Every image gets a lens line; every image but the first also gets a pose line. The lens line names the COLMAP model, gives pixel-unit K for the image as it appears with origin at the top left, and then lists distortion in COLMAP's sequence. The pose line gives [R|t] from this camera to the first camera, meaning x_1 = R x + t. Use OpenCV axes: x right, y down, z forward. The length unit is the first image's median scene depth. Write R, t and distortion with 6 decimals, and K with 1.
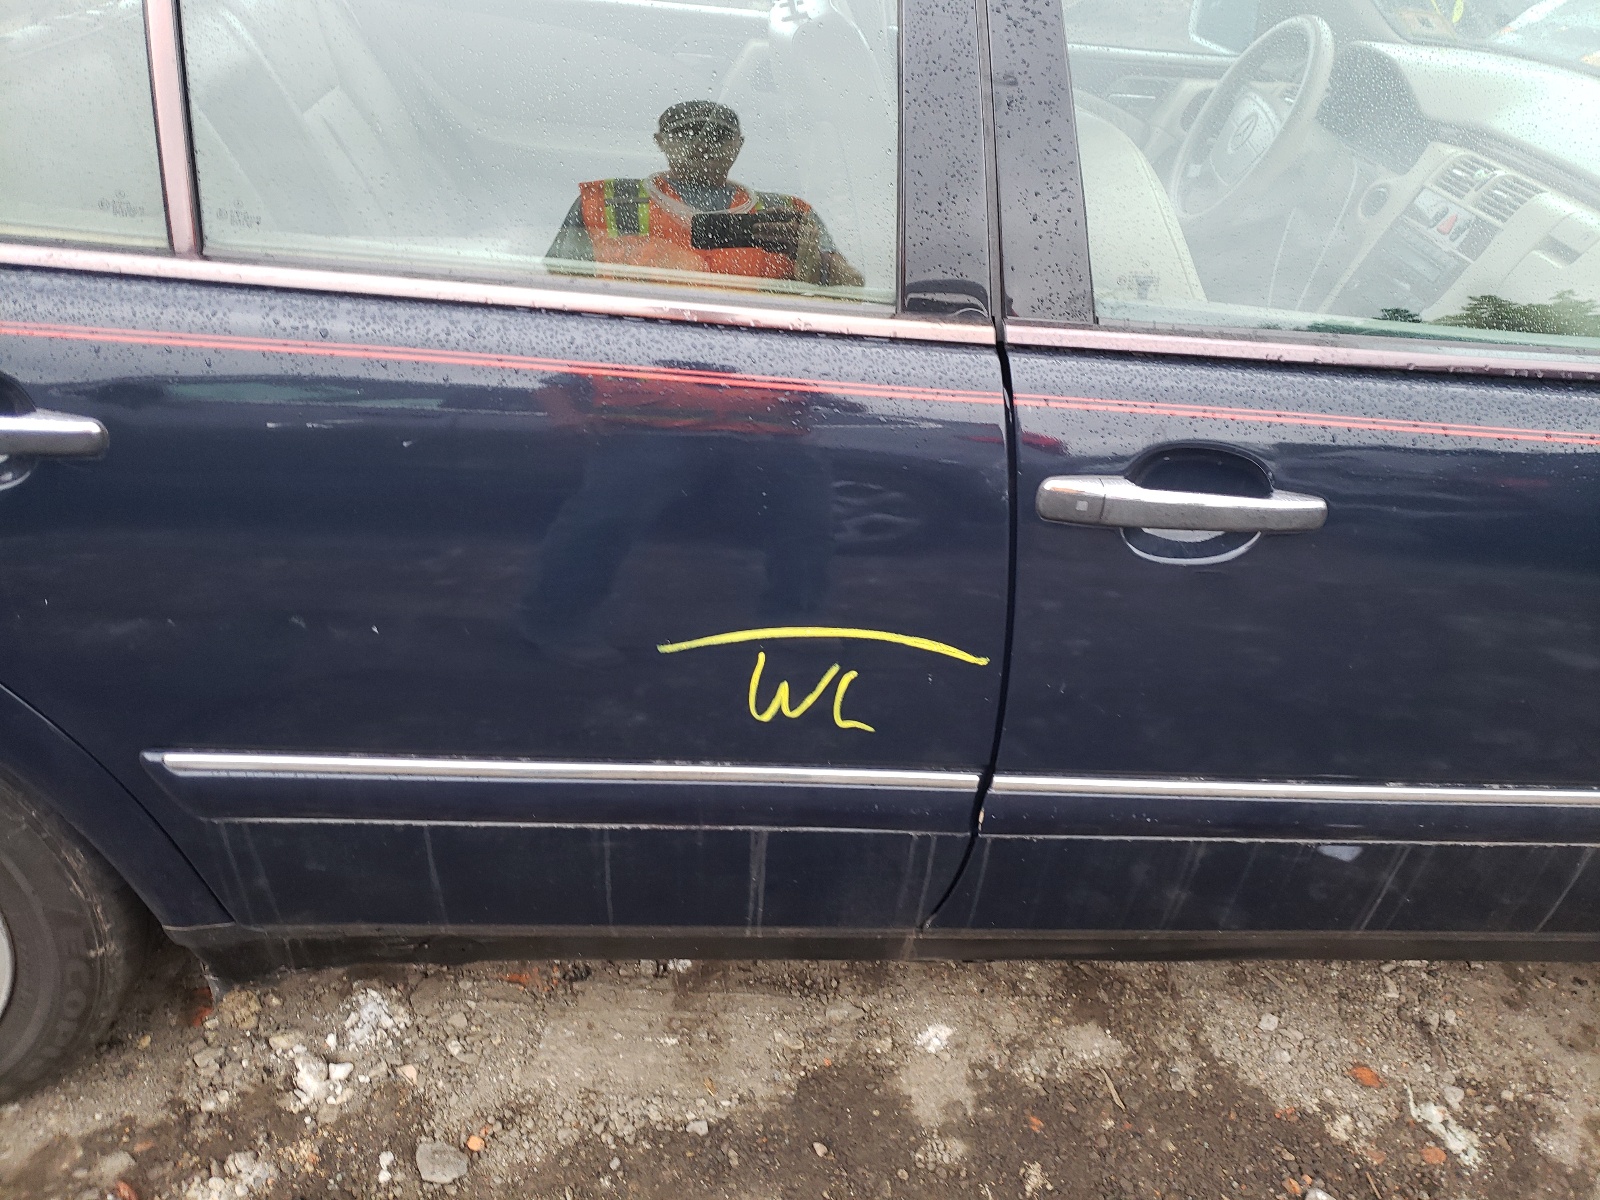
lens RADIAL K [[1256.2, 0, 800.0], [0, 1256.2, 600.0], [0, 0, 1]] dist [0.004096, 0.001565]
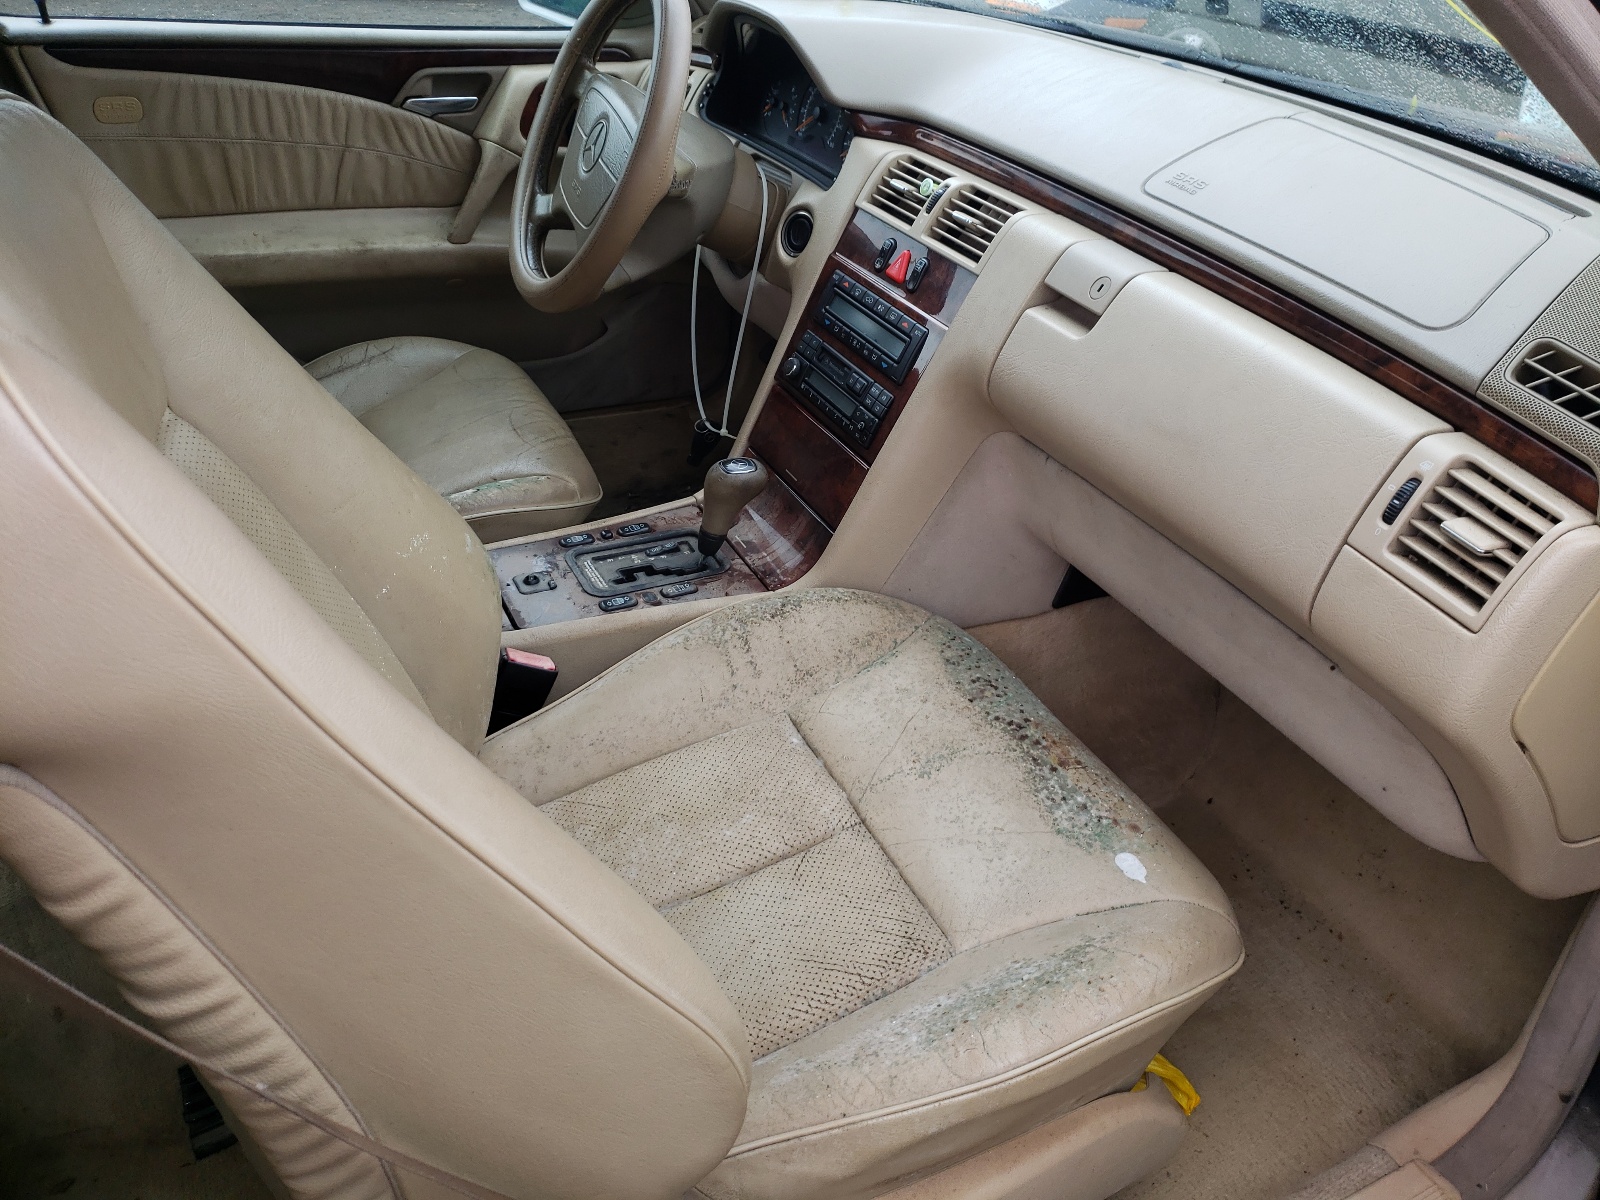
lens RADIAL K [[1256.2, 0, 800.0], [0, 1256.2, 600.0], [0, 0, 1]] dist [0.004096, 0.001565]
pose [[0.925737, -0.210370, 0.314254, 0.219202], [0.206288, 0.977381, 0.046597, -0.165517], [-0.316949, 0.021690, 0.948195, 0.390645]]
